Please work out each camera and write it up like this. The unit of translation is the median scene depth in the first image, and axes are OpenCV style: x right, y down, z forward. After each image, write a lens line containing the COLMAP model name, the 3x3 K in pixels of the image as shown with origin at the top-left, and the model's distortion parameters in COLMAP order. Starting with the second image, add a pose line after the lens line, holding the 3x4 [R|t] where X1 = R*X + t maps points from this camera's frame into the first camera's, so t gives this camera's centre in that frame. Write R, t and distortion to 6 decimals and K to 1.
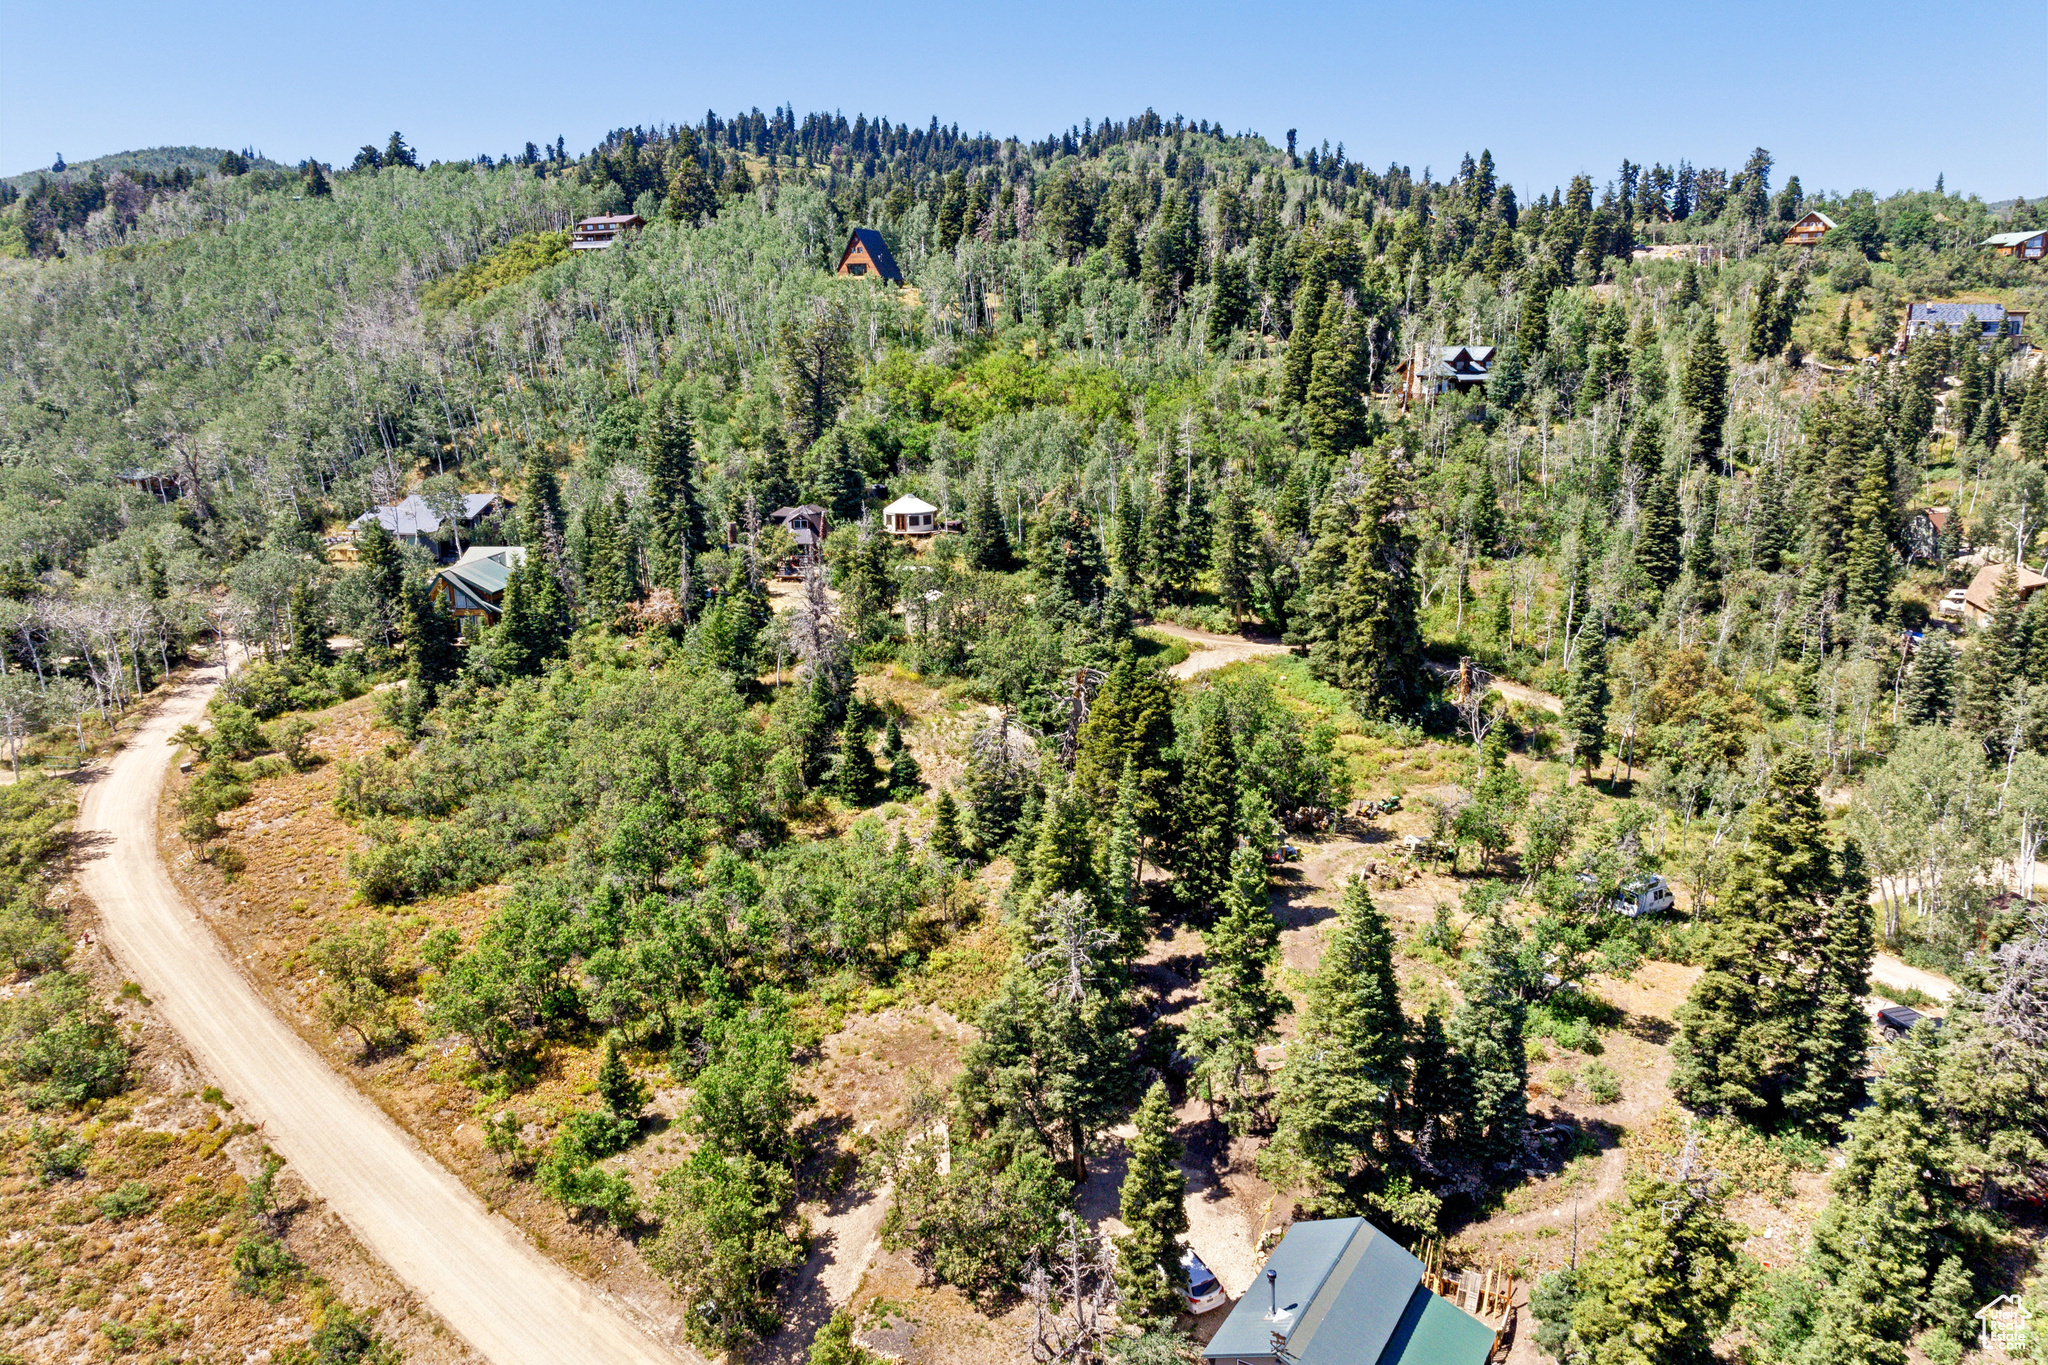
lens RADIAL K [[1438.3, 0, 1034.8], [0, 1438.3, 680.0], [0, 0, 1]] dist [-0.043443, 0.009941]
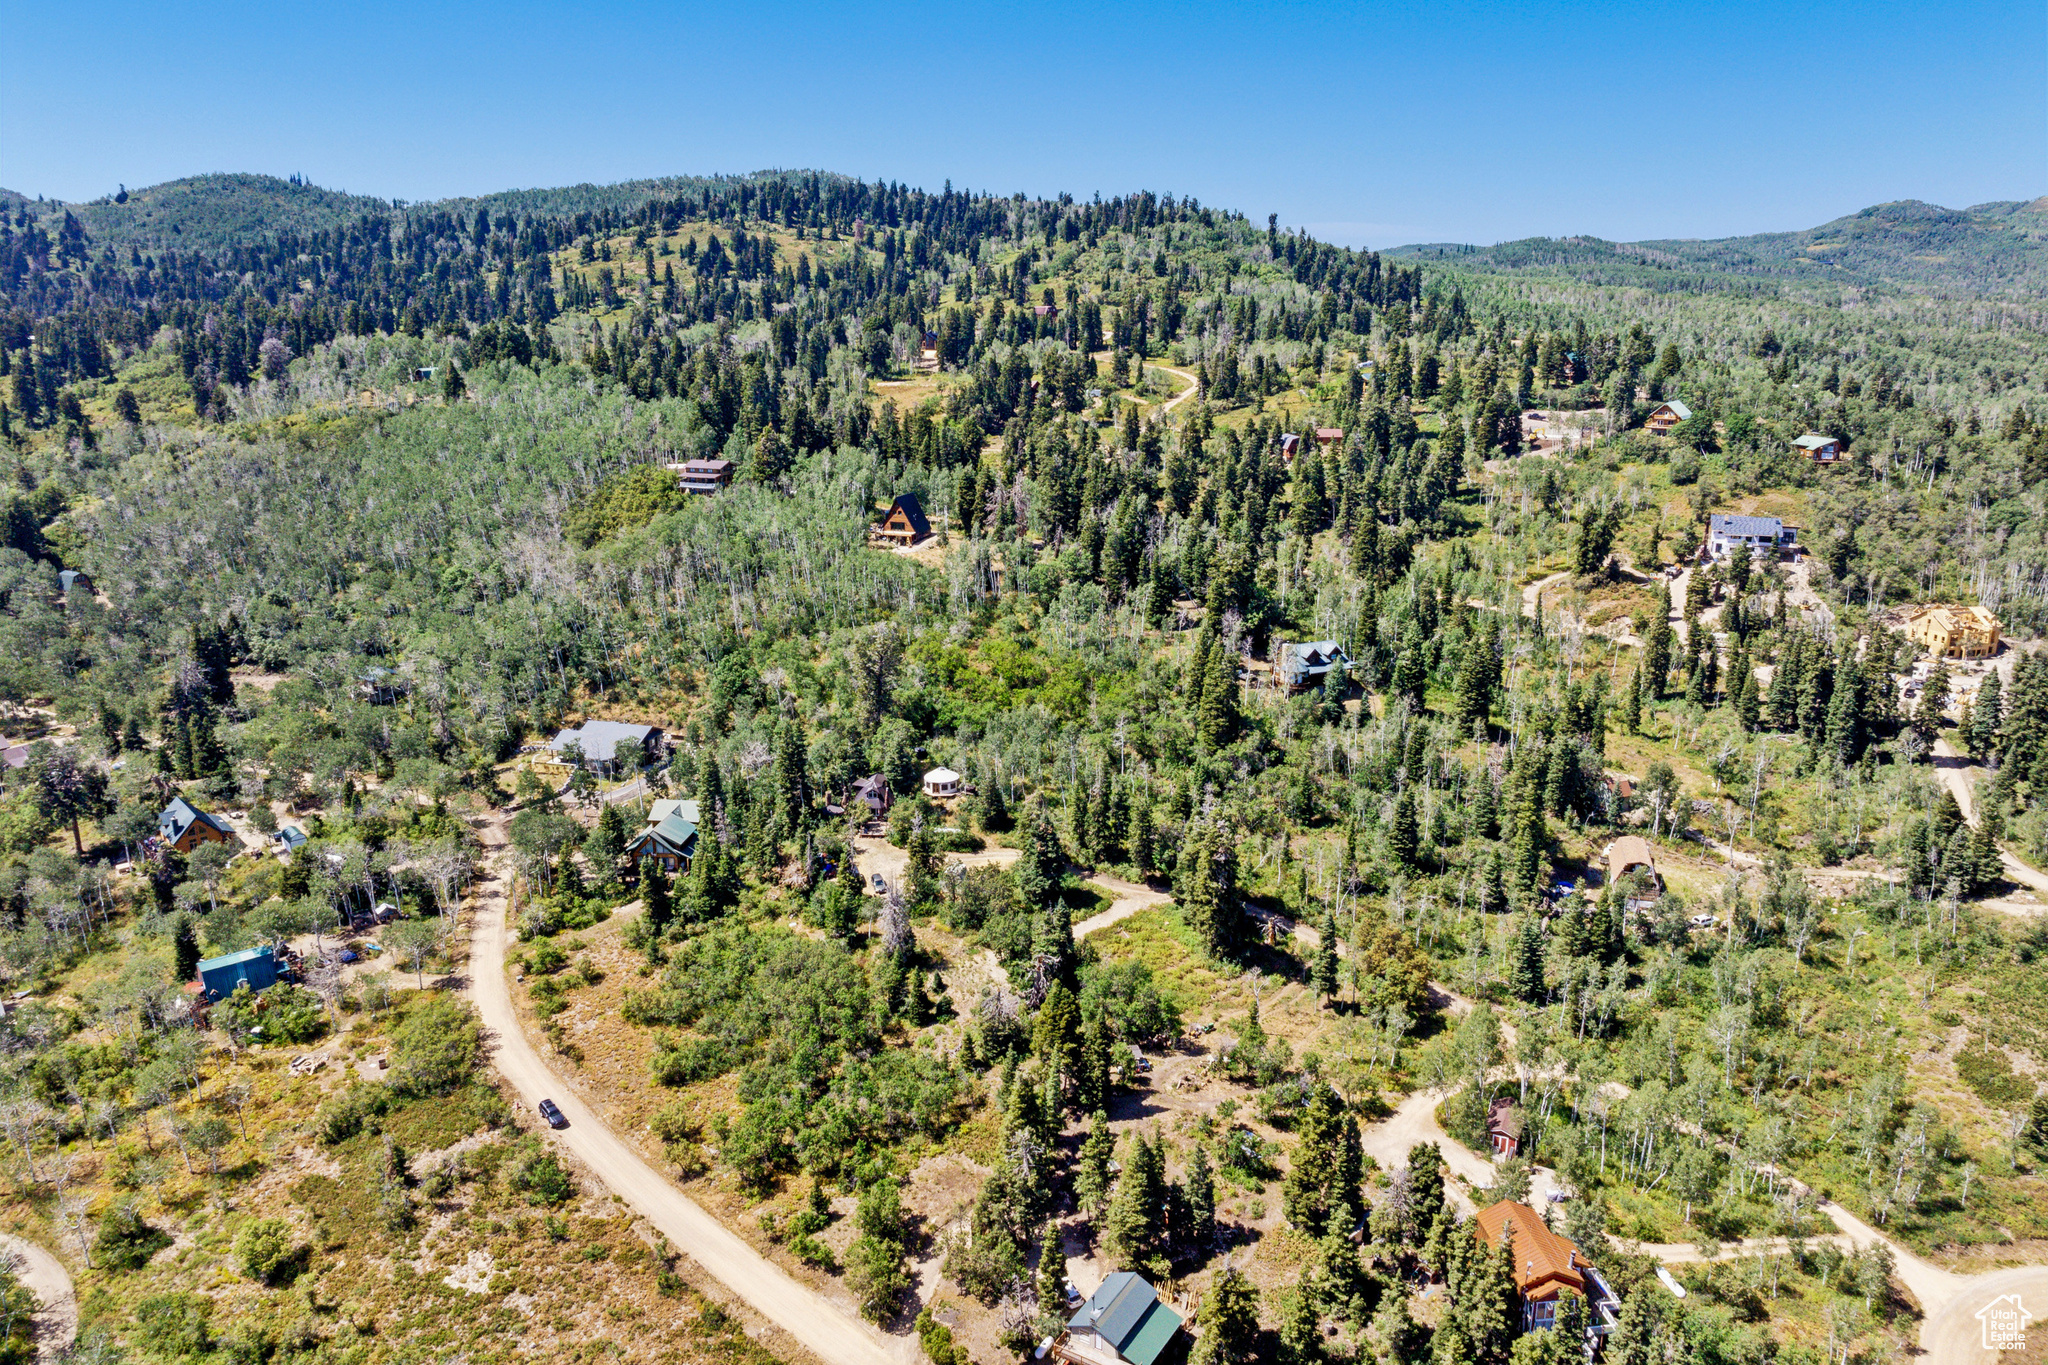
lens RADIAL K [[1415.6, 0, 1024.0], [0, 1415.6, 682.5], [0, 0, 1]] dist [-0.007628, -0.085693]
pose [[0.999896, 0.002517, -0.014184, 0.038499], [-0.002230, 0.999792, 0.020255, -0.428800], [0.014232, -0.020222, 0.999694, -0.882277]]
